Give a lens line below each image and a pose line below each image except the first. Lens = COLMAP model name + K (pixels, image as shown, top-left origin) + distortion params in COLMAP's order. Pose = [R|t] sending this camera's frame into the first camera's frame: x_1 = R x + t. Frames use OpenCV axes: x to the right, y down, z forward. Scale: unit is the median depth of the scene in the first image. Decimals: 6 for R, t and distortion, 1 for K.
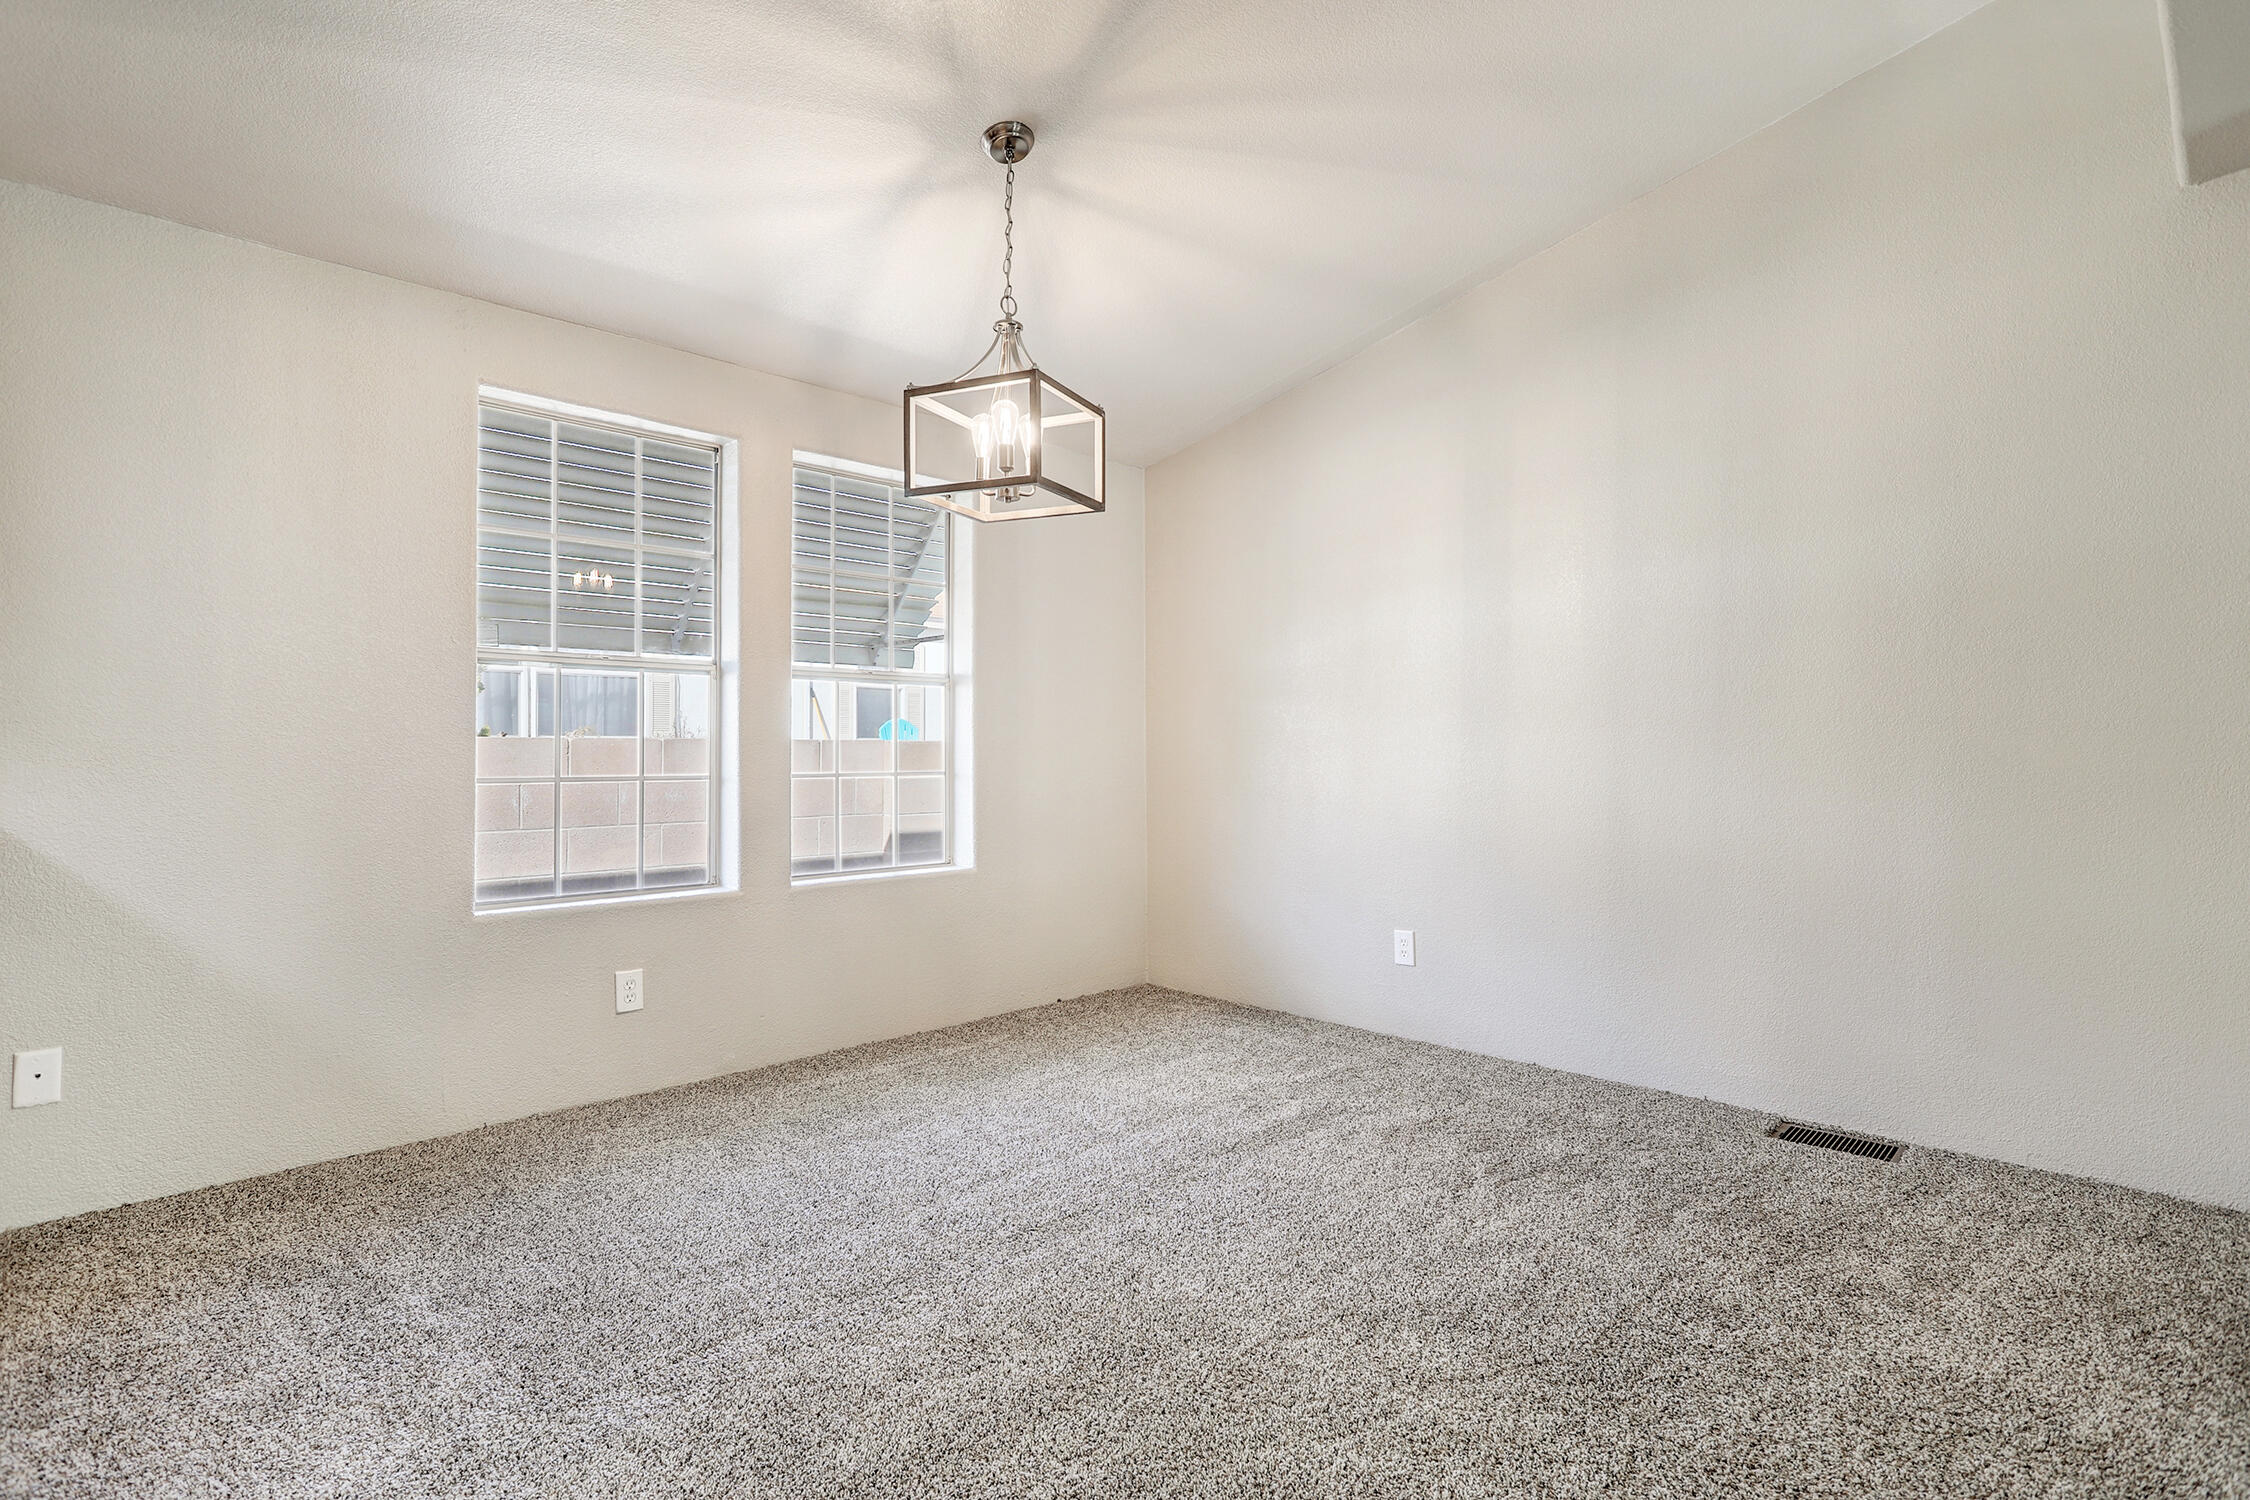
lens RADIAL K [[1069.9, 0, 1134.2], [0, 1069.9, 751.5], [0, 0, 1]] dist [-0.001371, 0.000510]
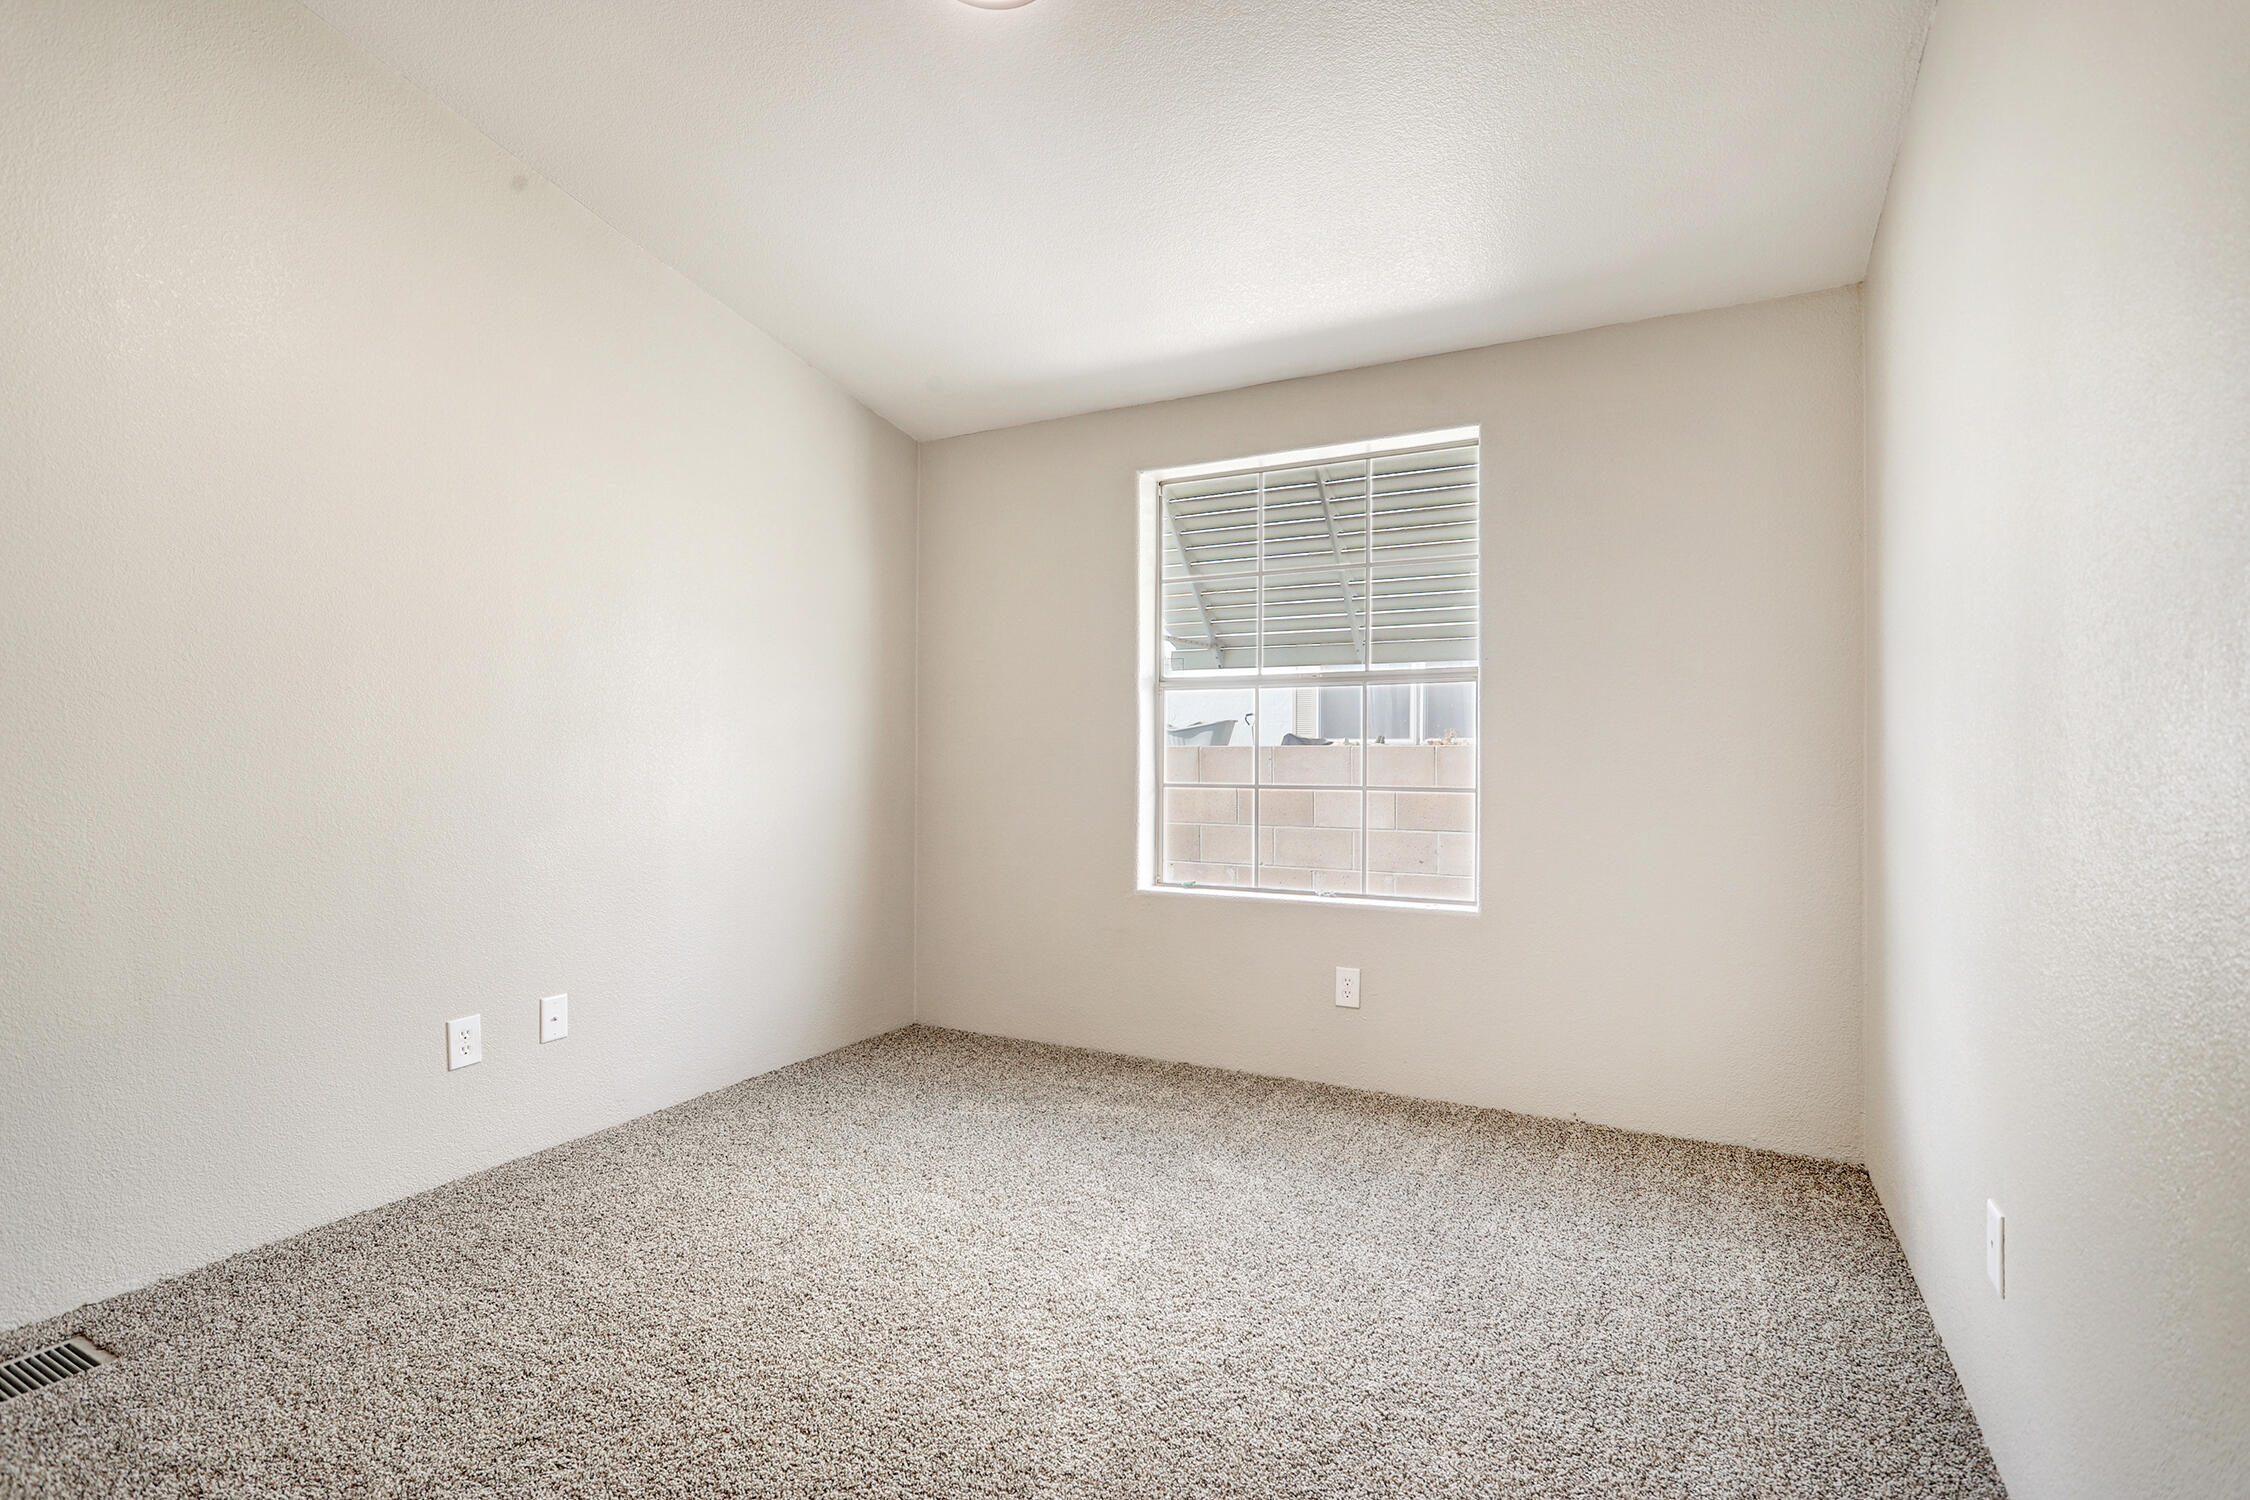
lens RADIAL K [[1069.9, 0, 1113.9], [0, 1069.9, 733.8], [0, 0, 1]] dist [-0.001371, 0.000510]
pose [[0.288847, -0.022227, -0.957117, 0.518741], [-0.000916, 0.999724, -0.023493, -0.000281], [0.957375, 0.007663, 0.288746, 0.521201]]
